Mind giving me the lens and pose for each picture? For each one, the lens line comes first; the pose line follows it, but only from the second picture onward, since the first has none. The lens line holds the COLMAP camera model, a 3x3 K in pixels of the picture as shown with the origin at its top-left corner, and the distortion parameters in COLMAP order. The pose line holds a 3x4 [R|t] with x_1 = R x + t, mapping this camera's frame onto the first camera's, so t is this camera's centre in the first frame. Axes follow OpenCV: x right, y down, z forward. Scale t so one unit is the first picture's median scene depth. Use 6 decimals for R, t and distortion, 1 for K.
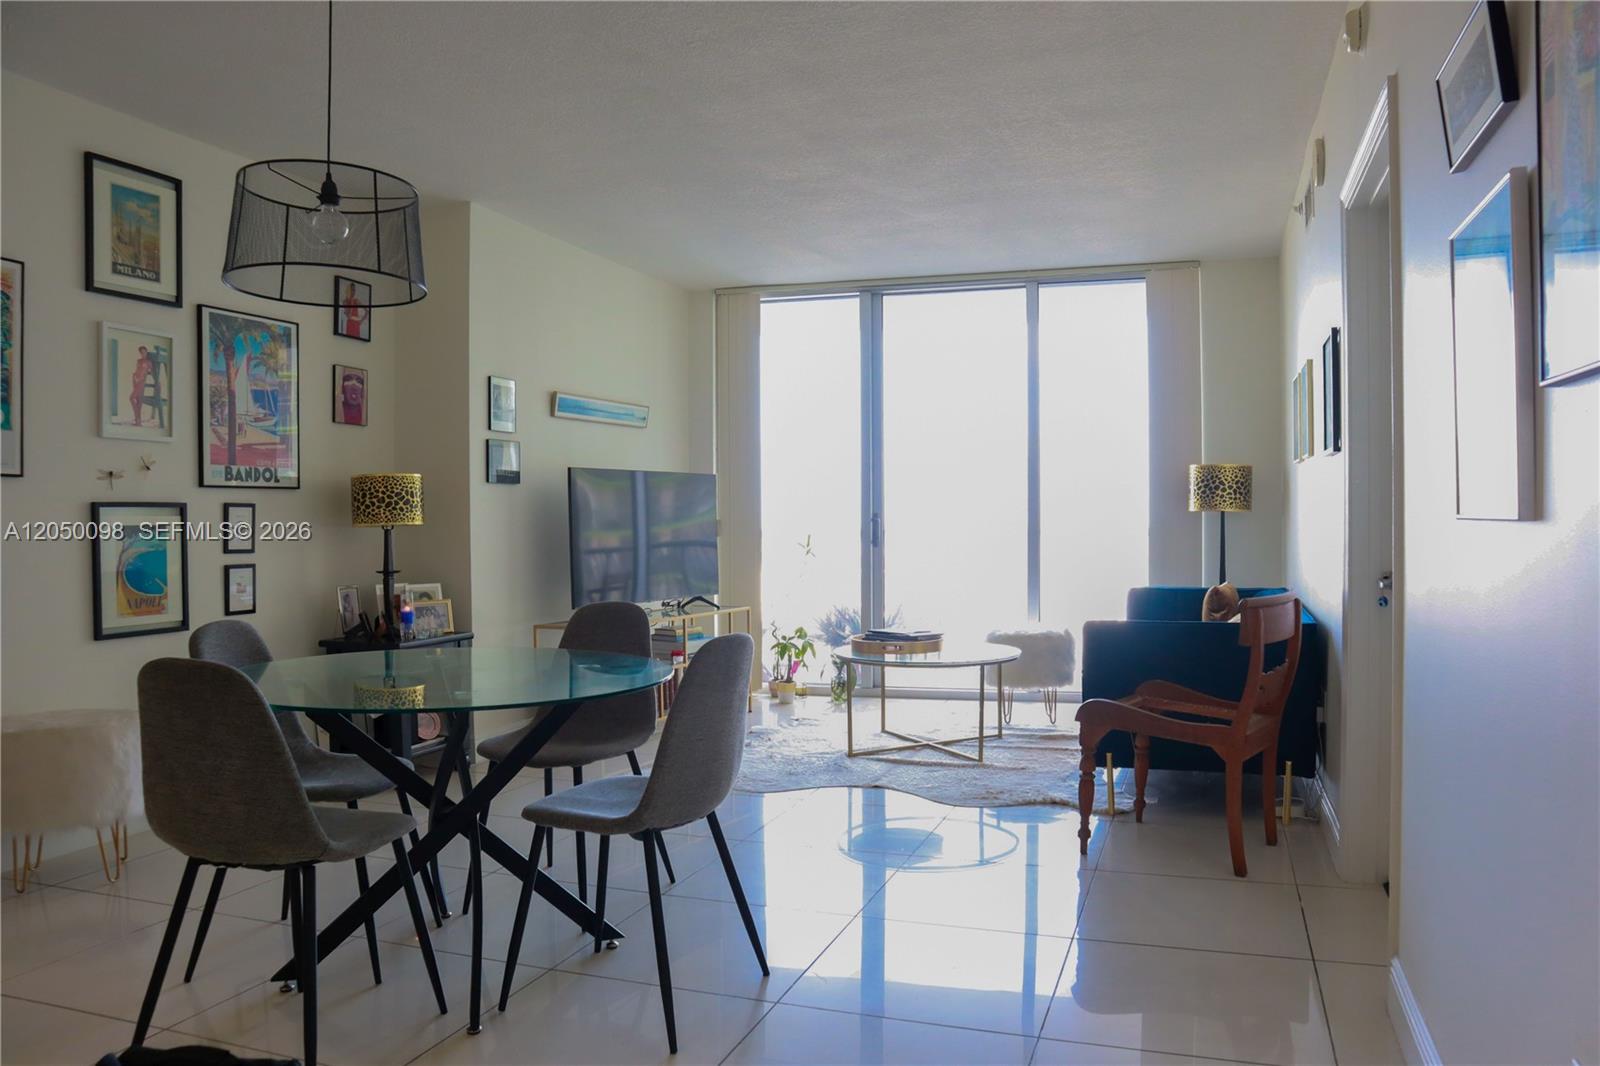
lens RADIAL K [[1140.9, 0, 800.0], [0, 1140.9, 533.0], [0, 0, 1]] dist [-0.150937, 0.091901]
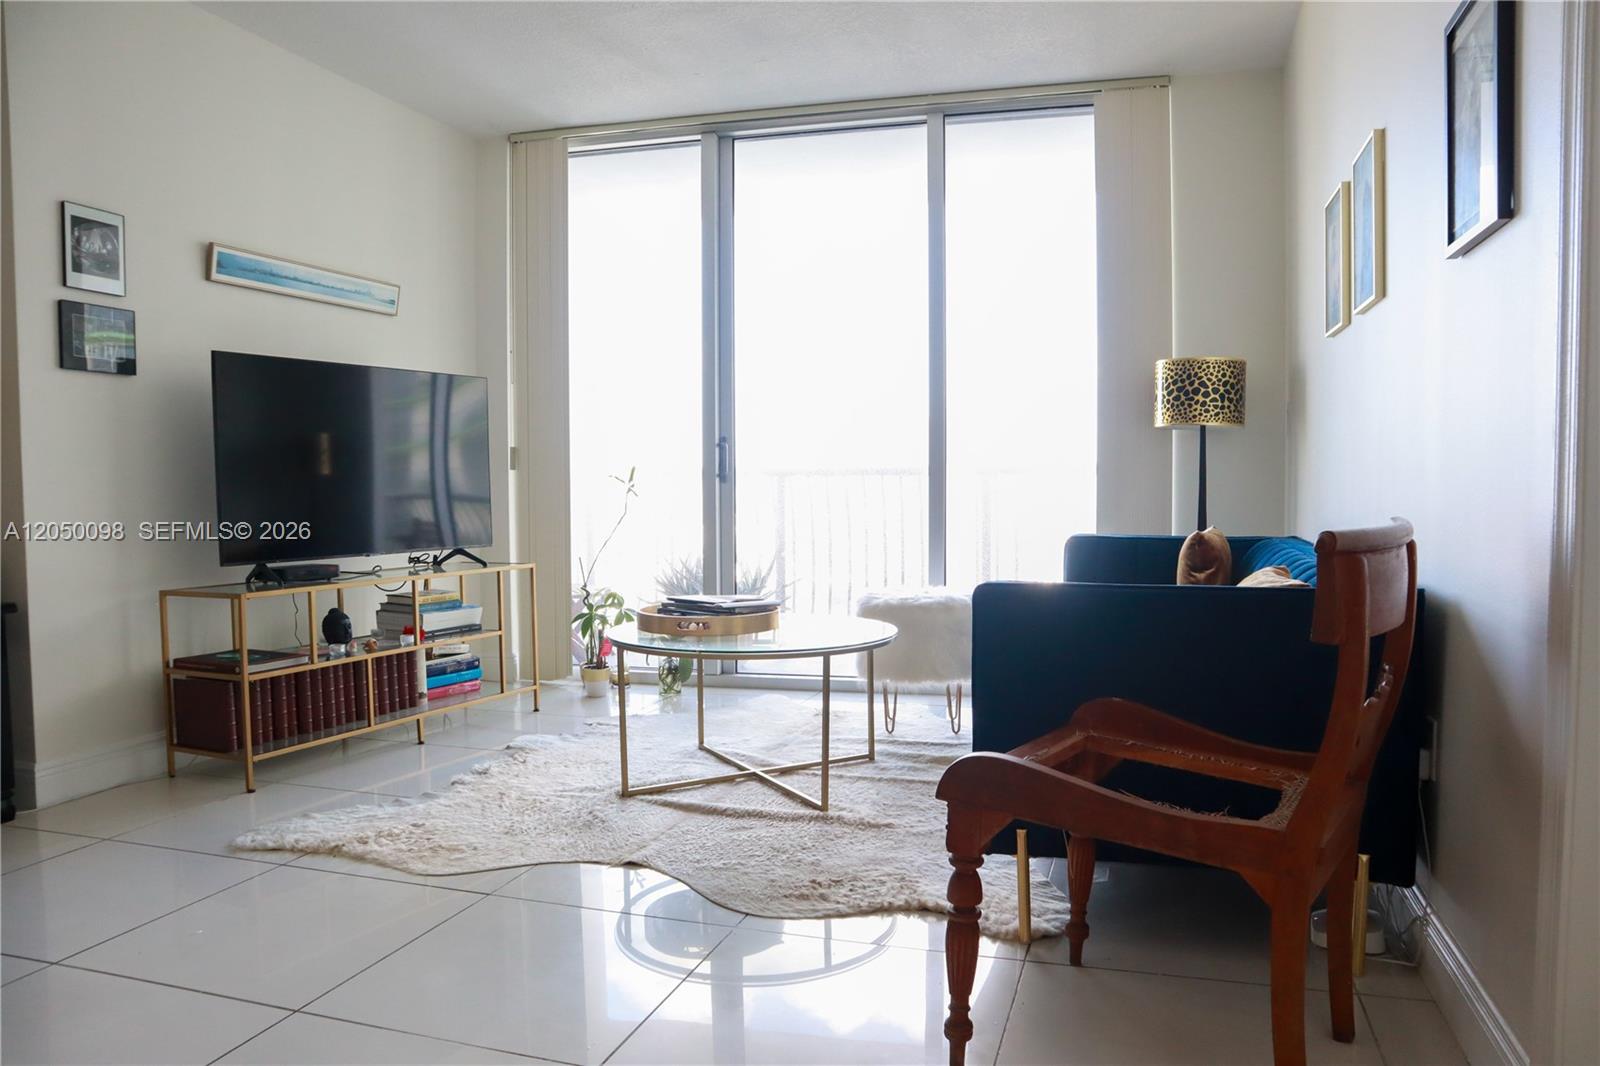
lens RADIAL K [[1139.8, 0, 774.8], [0, 1139.8, 531.3], [0, 0, 1]] dist [-0.105632, 0.028150]
pose [[0.999708, -0.000725, 0.024137, 0.109801], [-0.000030, 0.999511, 0.031271, 0.027530], [-0.024148, -0.031262, 0.999219, 0.356183]]
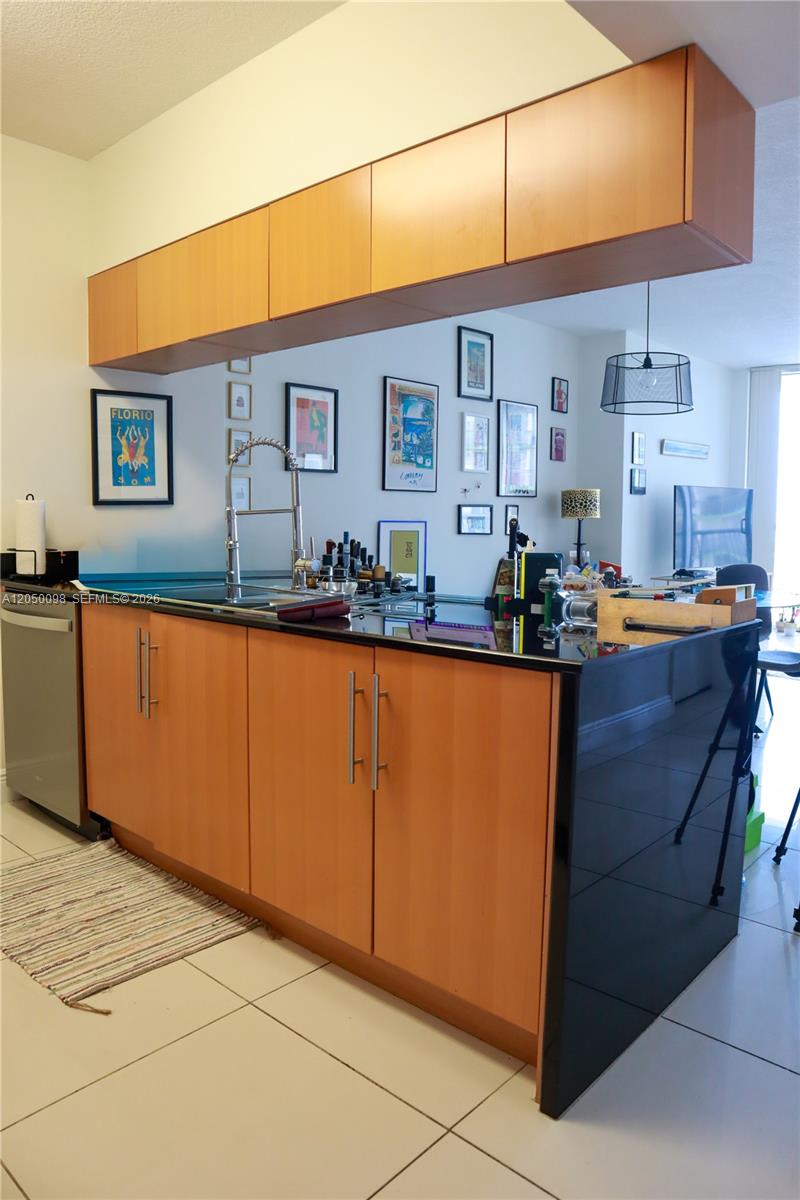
lens RADIAL K [[815.9, 0, 399.3], [0, 815.9, 585.2], [0, 0, 1]] dist [-0.135656, 0.078344]
pose [[0.920194, 0.047194, -0.388608, -0.113221], [-0.015791, 0.996373, 0.083610, -0.002921], [0.391145, -0.070801, 0.917602, -0.276822]]
